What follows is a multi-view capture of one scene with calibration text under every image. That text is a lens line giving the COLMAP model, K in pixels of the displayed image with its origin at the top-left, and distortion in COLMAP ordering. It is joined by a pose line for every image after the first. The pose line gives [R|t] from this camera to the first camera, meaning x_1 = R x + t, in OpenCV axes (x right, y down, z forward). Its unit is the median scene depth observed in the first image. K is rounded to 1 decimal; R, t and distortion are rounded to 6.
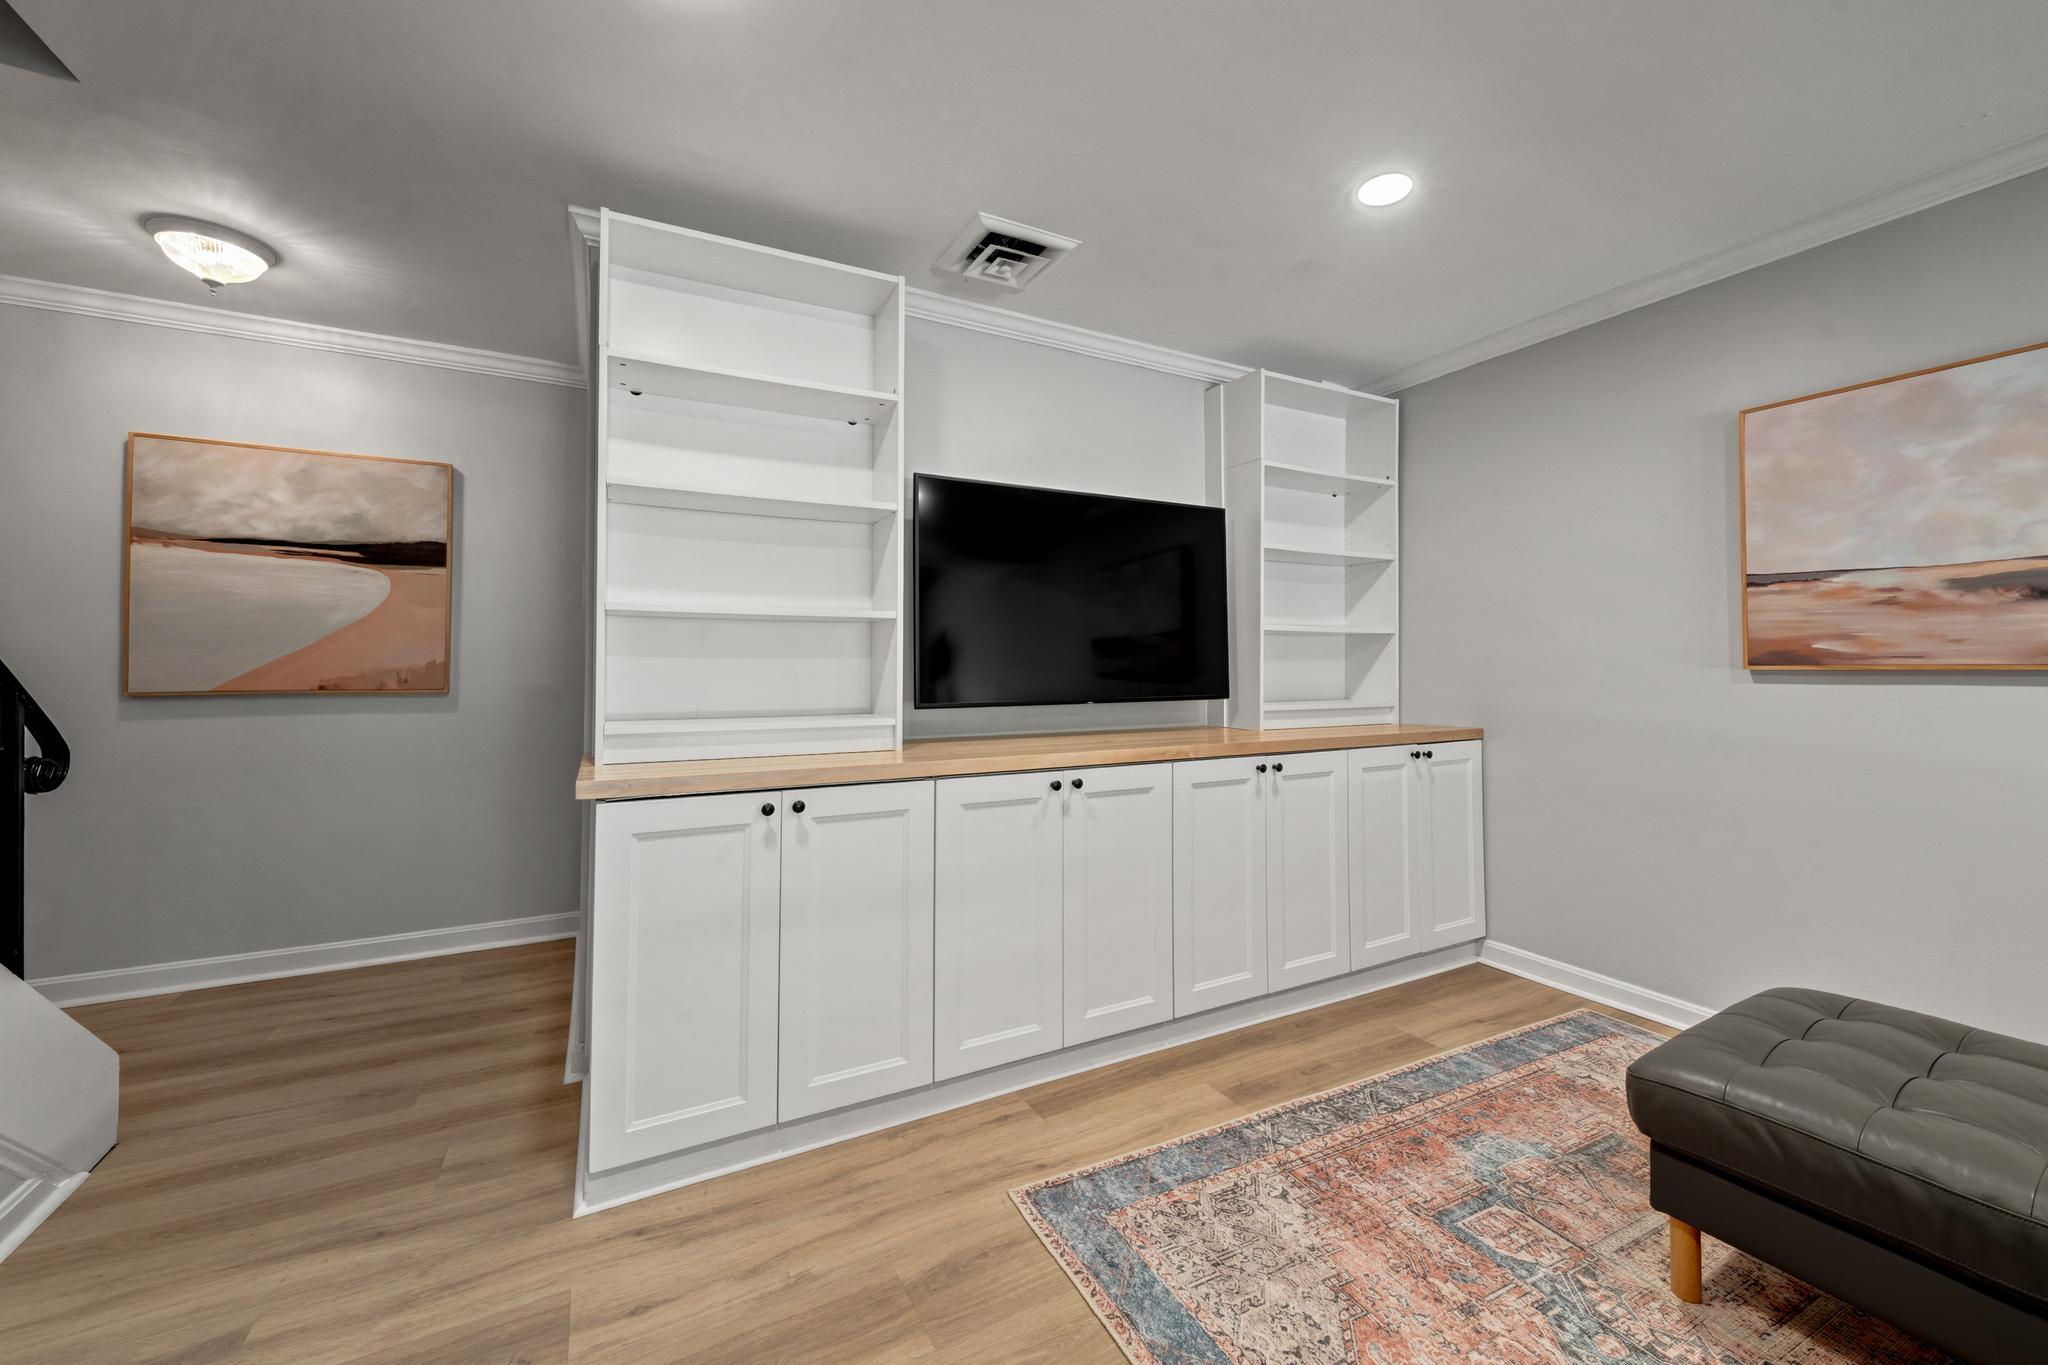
lens RADIAL K [[786.8, 0, 1025.1], [0, 786.8, 648.7], [0, 0, 1]] dist [0.000559, 0.000161]
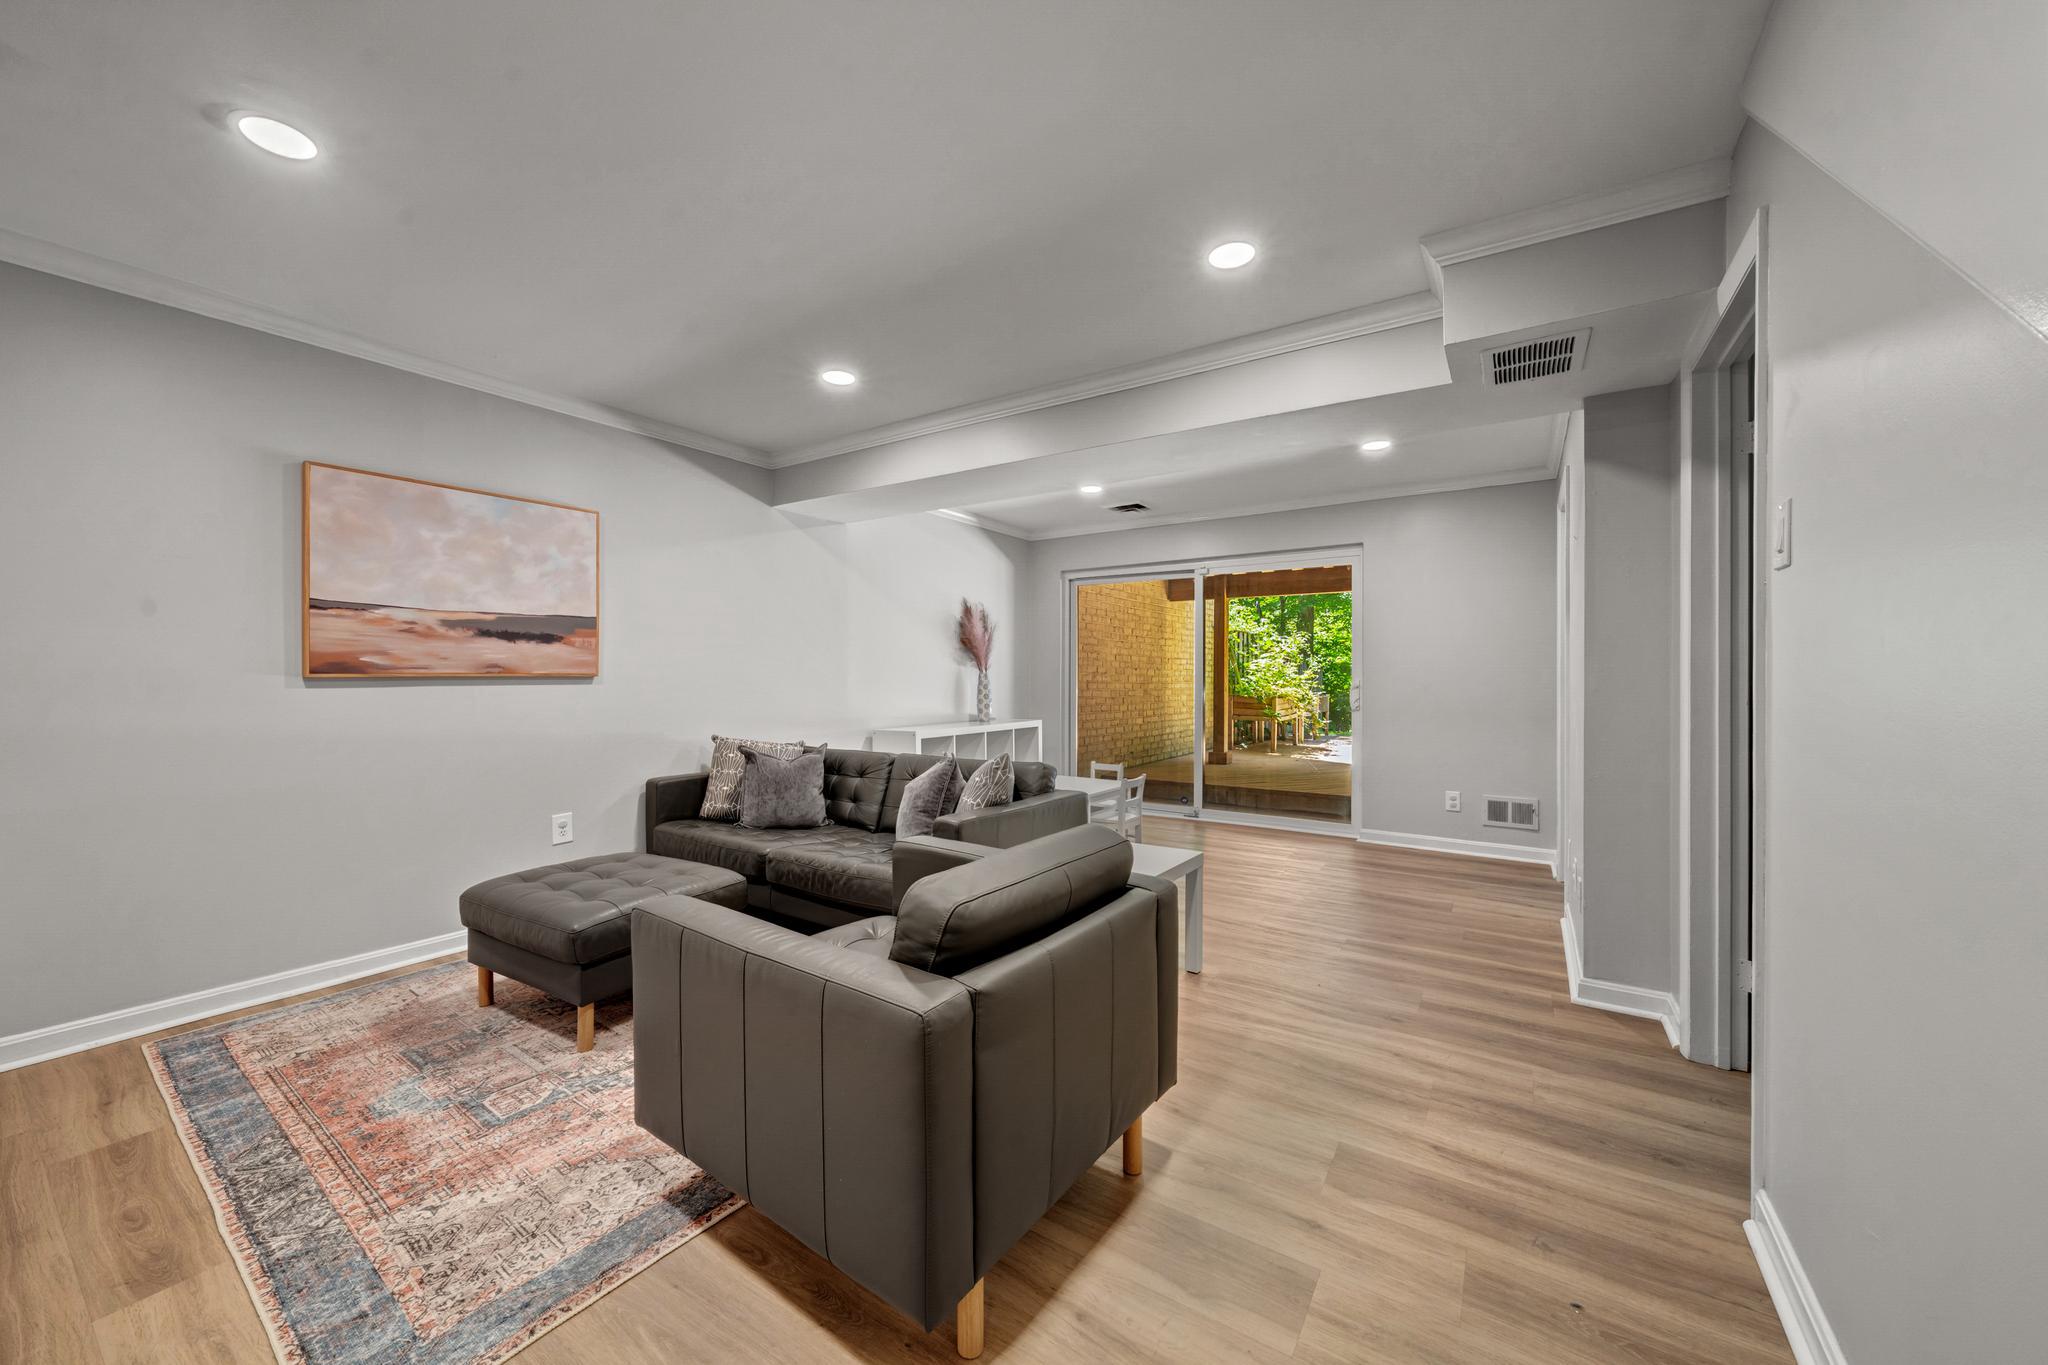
lens RADIAL K [[722.8, 0, 1018.6], [0, 722.8, 671.6], [0, 0, 1]] dist [-0.000237, 0.000113]
pose [[-0.456363, 0.000826, 0.889793, -0.652198], [-0.023311, 0.999645, -0.012884, 0.008464], [-0.889488, -0.026622, -0.456182, 0.615544]]
